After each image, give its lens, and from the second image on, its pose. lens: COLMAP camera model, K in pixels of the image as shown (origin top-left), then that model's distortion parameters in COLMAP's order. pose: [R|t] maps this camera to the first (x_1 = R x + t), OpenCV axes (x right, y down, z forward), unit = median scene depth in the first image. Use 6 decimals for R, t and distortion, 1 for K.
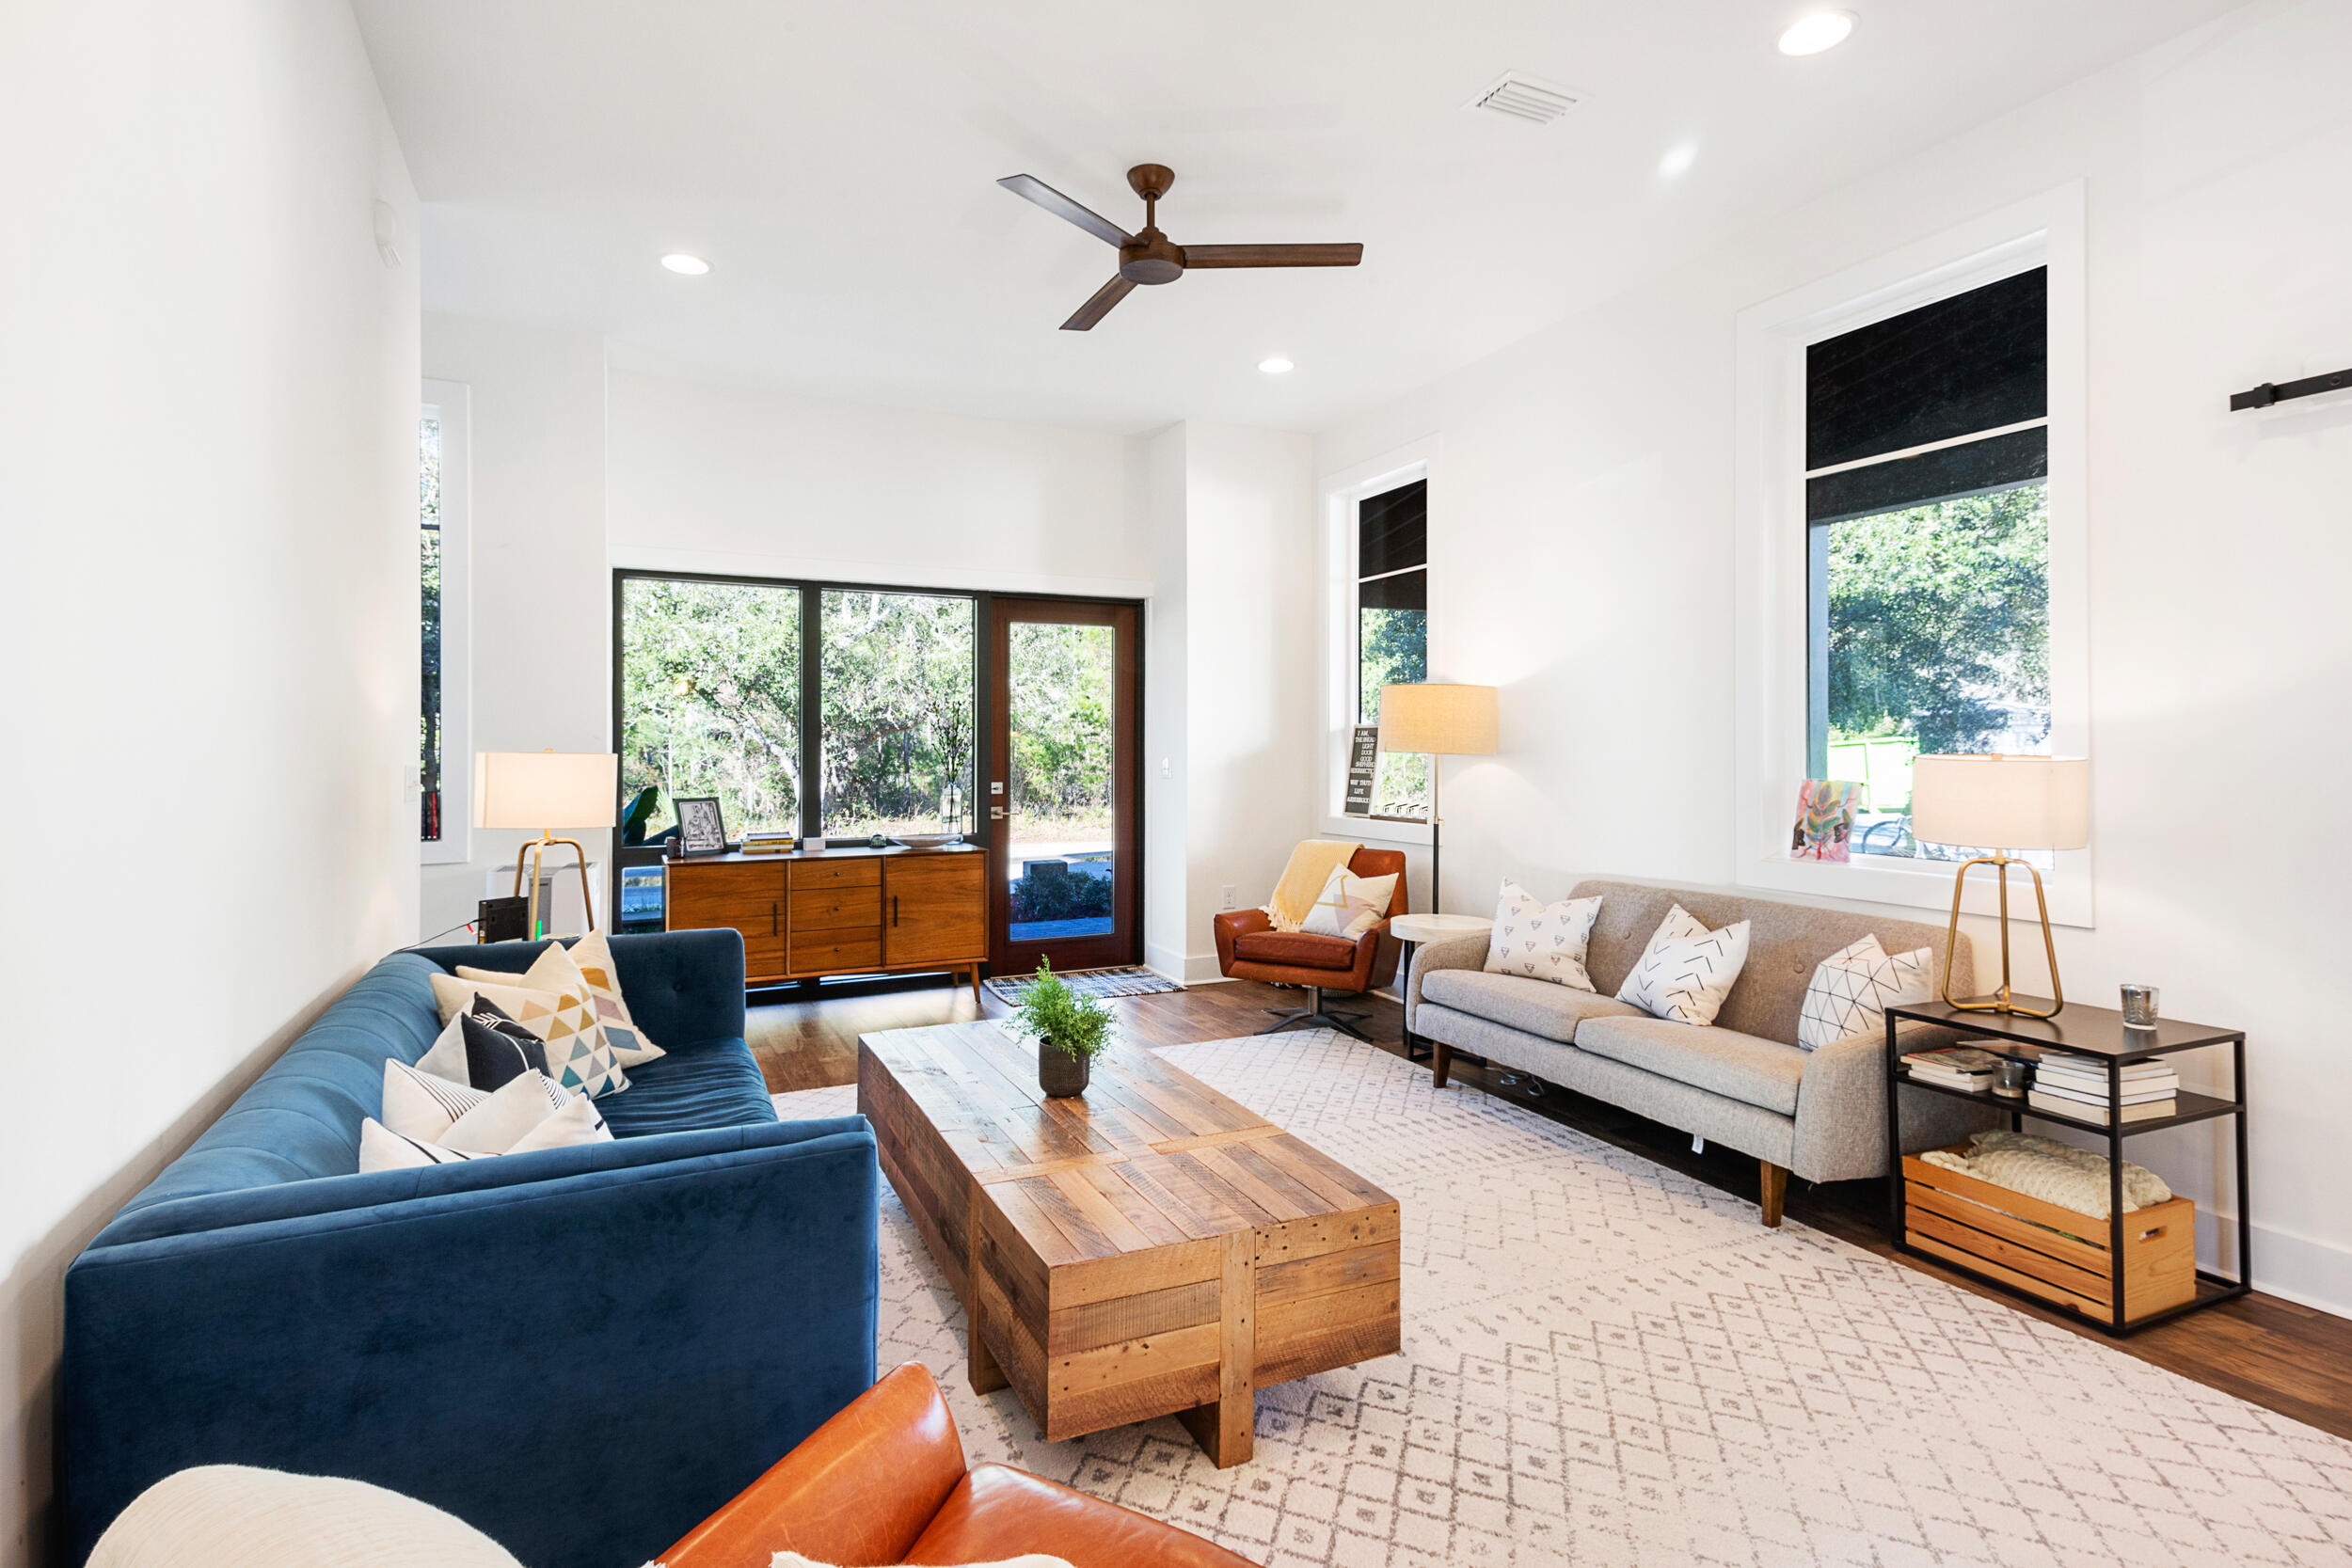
lens RADIAL K [[1157.1, 0, 1146.0], [0, 1157.1, 739.4], [0, 0, 1]] dist [0.051285, -0.014769]
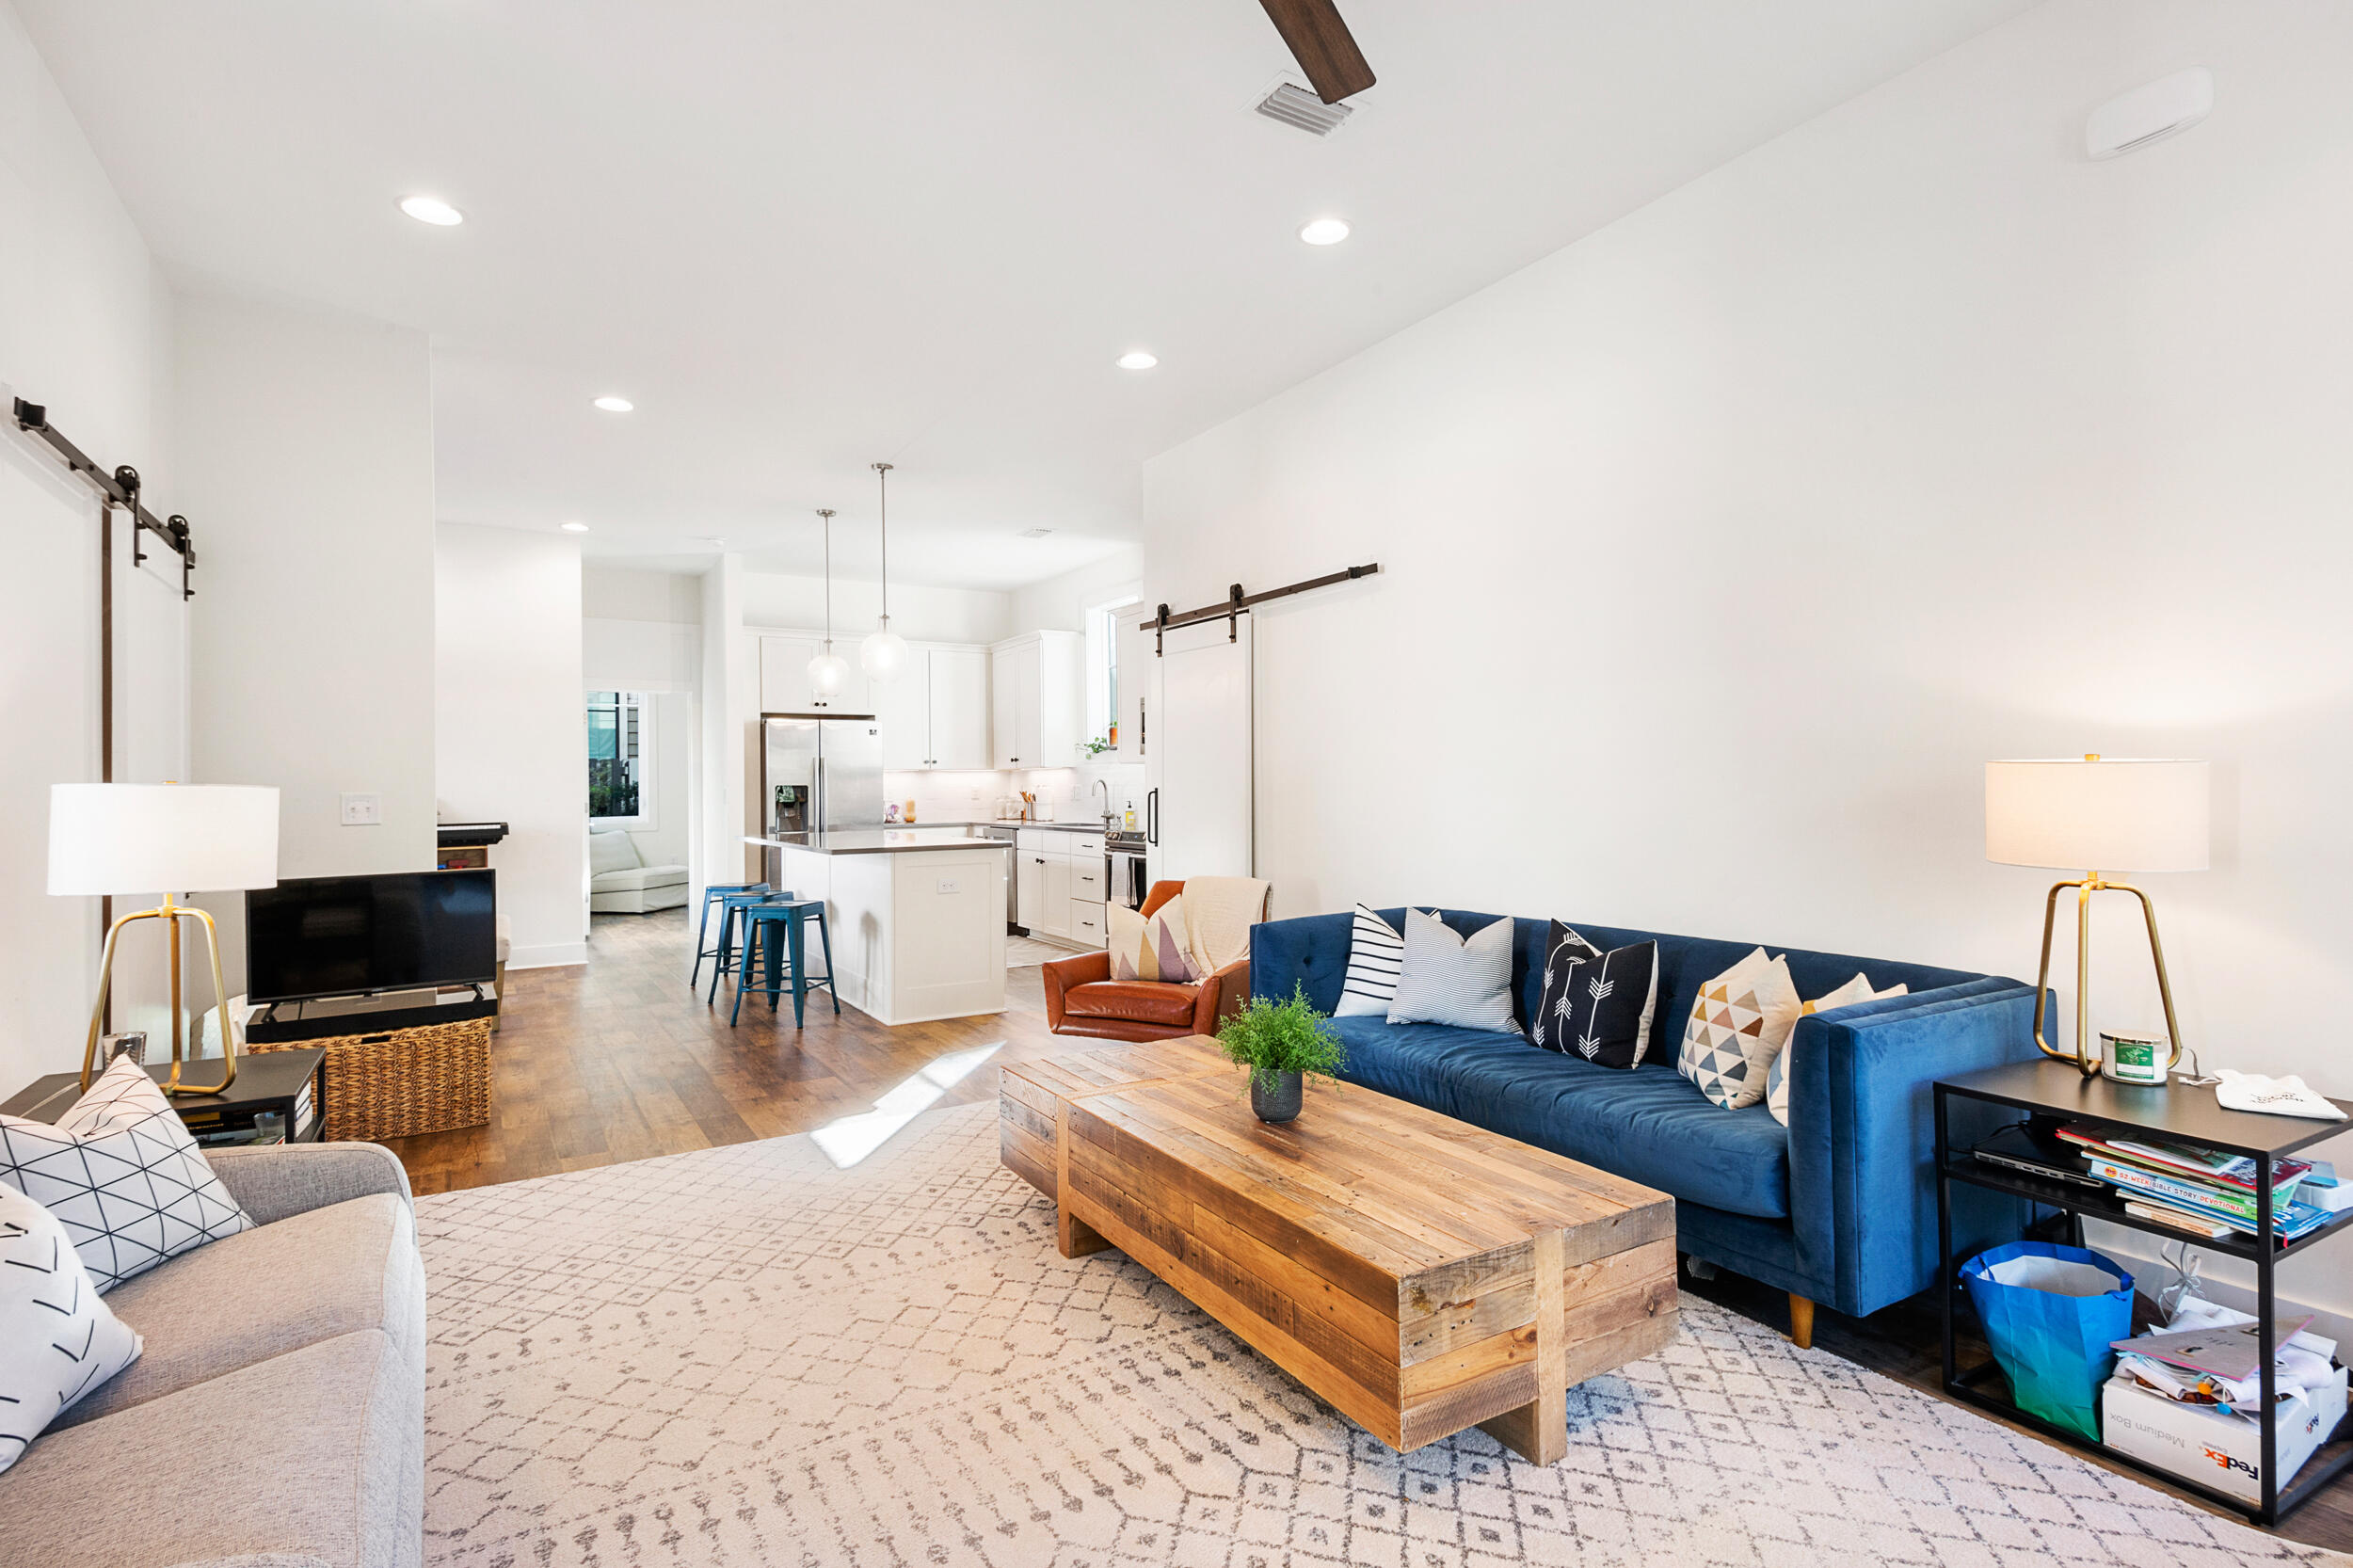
lens RADIAL K [[1157.6, 0, 1160.2], [0, 1157.6, 782.6], [0, 0, 1]] dist [0.051285, -0.014769]
pose [[-0.994120, 0.013896, -0.107389, 0.094805], [0.014833, 0.999859, -0.007932, 0.022967], [0.107264, -0.009478, -0.994185, 1.455784]]
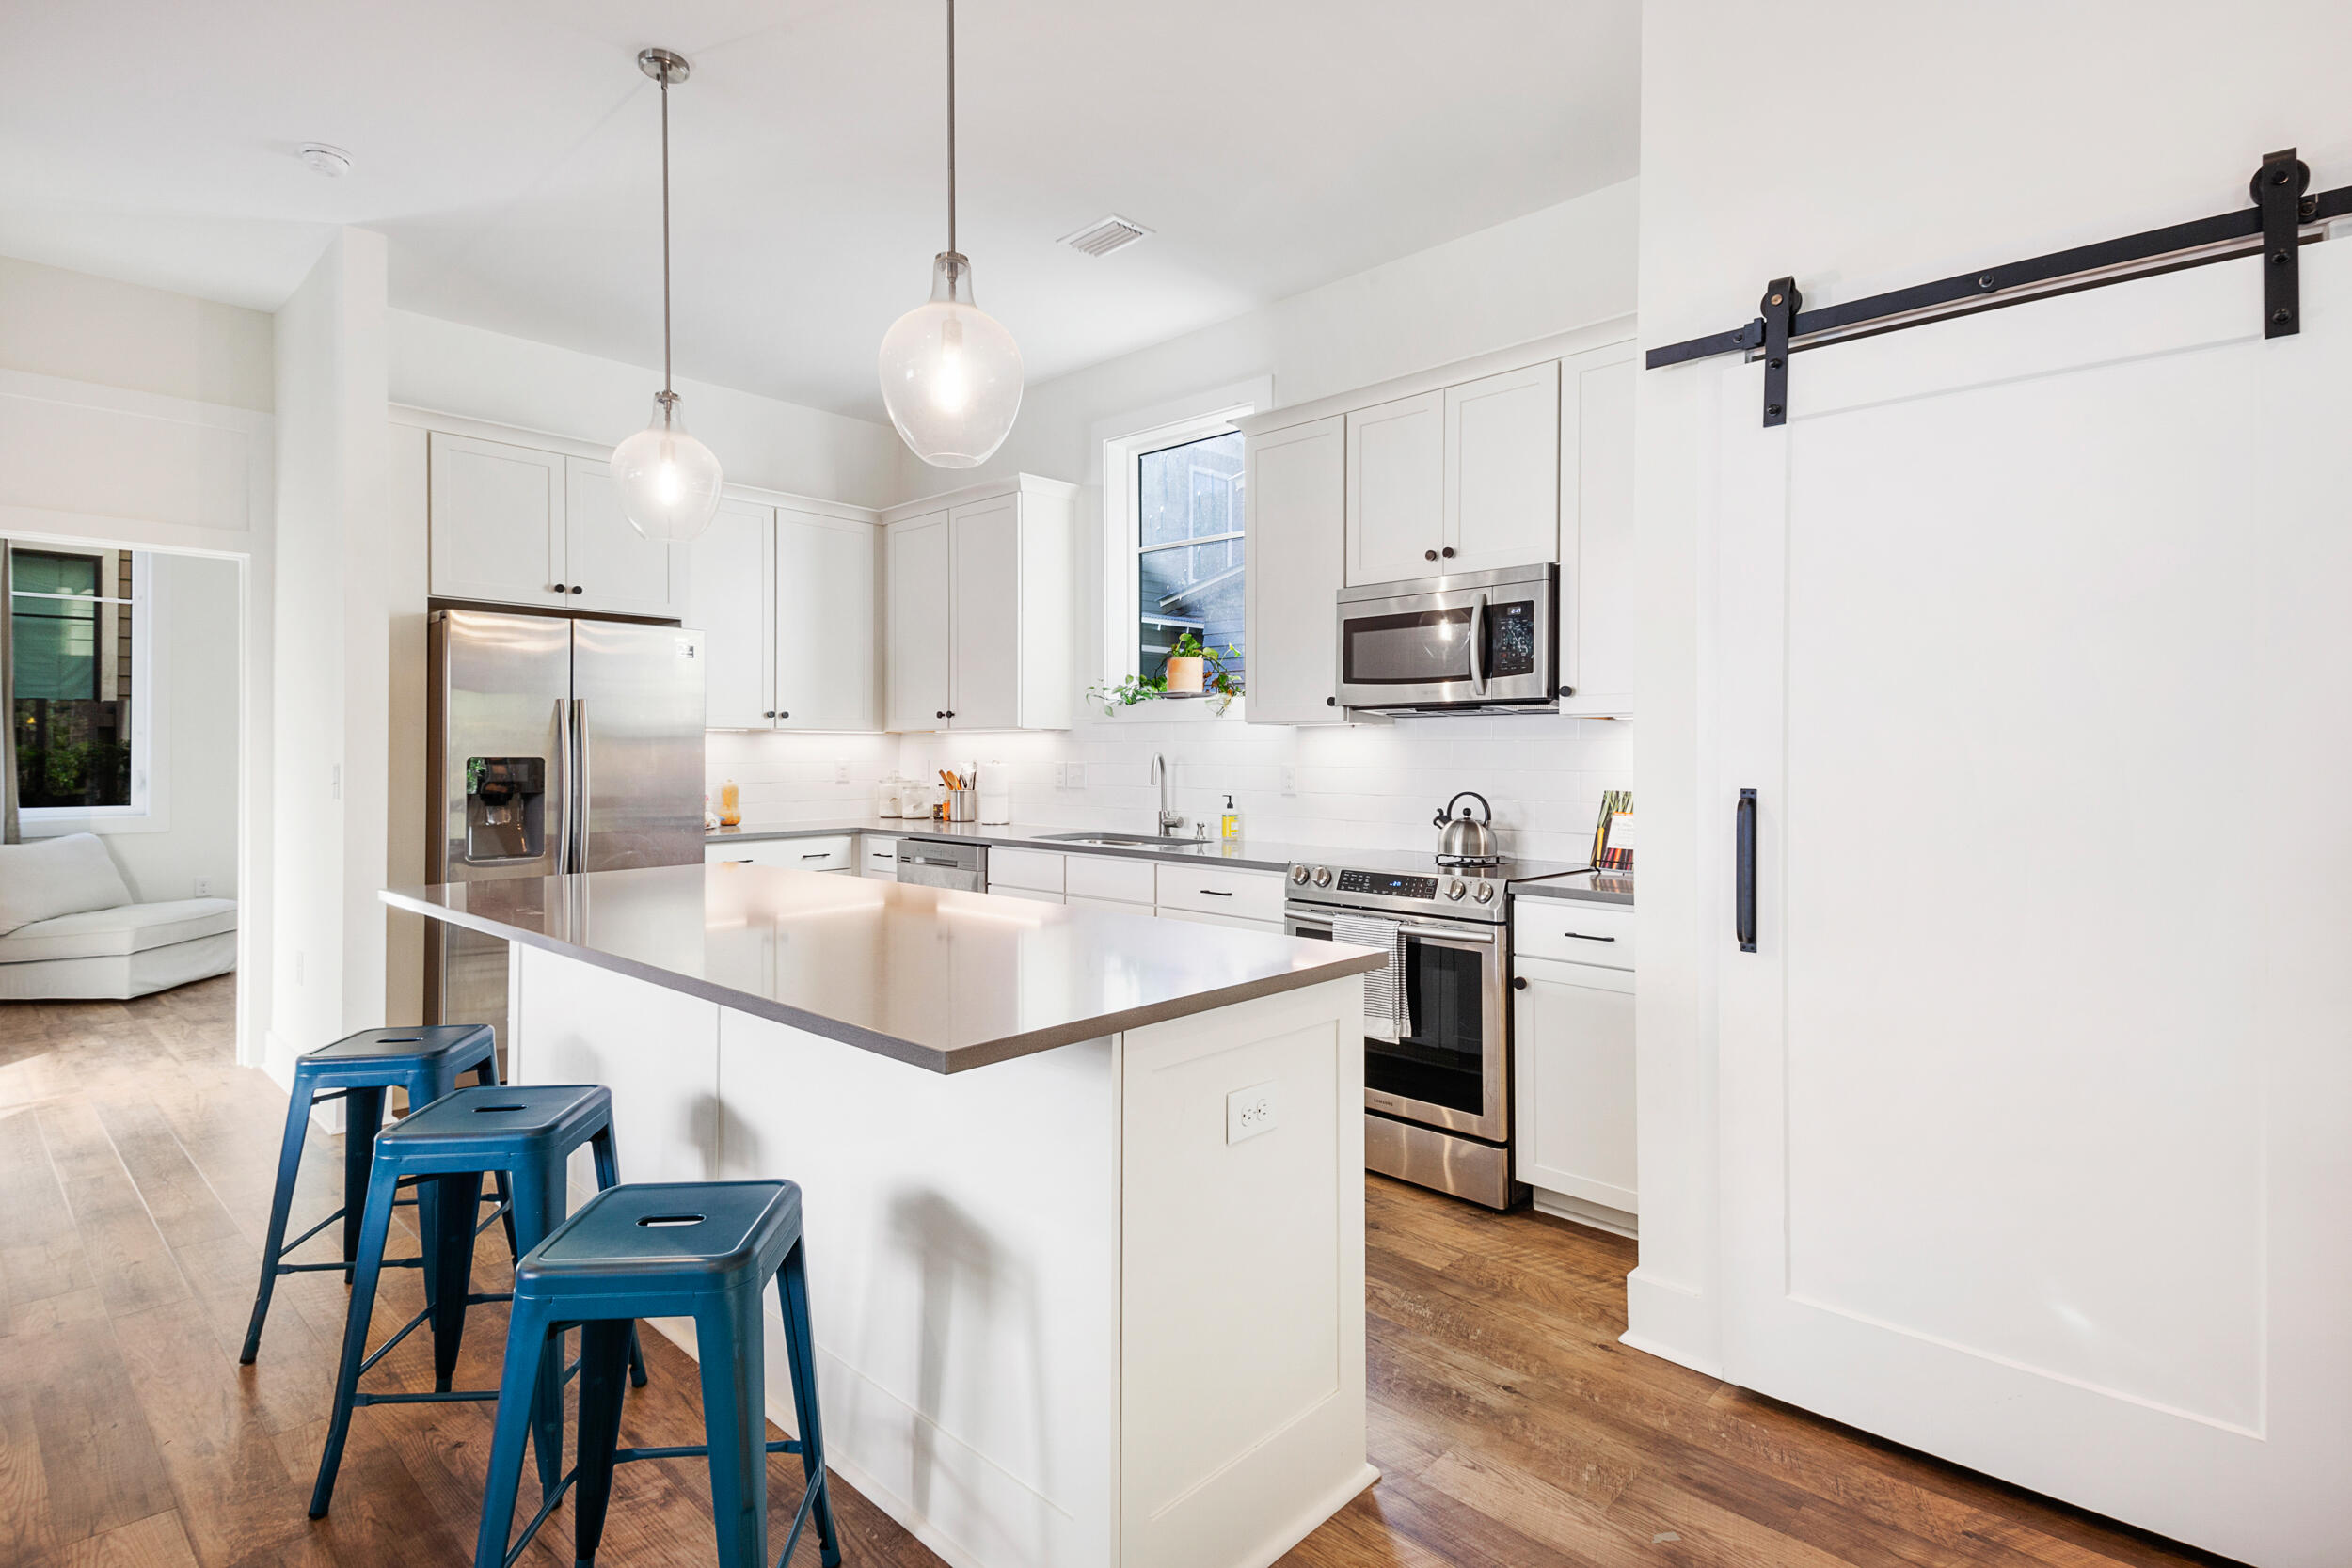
lens RADIAL K [[1157.1, 0, 1151.3], [0, 1157.1, 759.8], [0, 0, 1]] dist [0.051285, -0.014769]
pose [[-0.928609, 0.003011, -0.371048, 0.431675], [0.002362, 0.999995, 0.002202, 0.000064], [0.371053, 0.001168, -0.928611, 0.275880]]
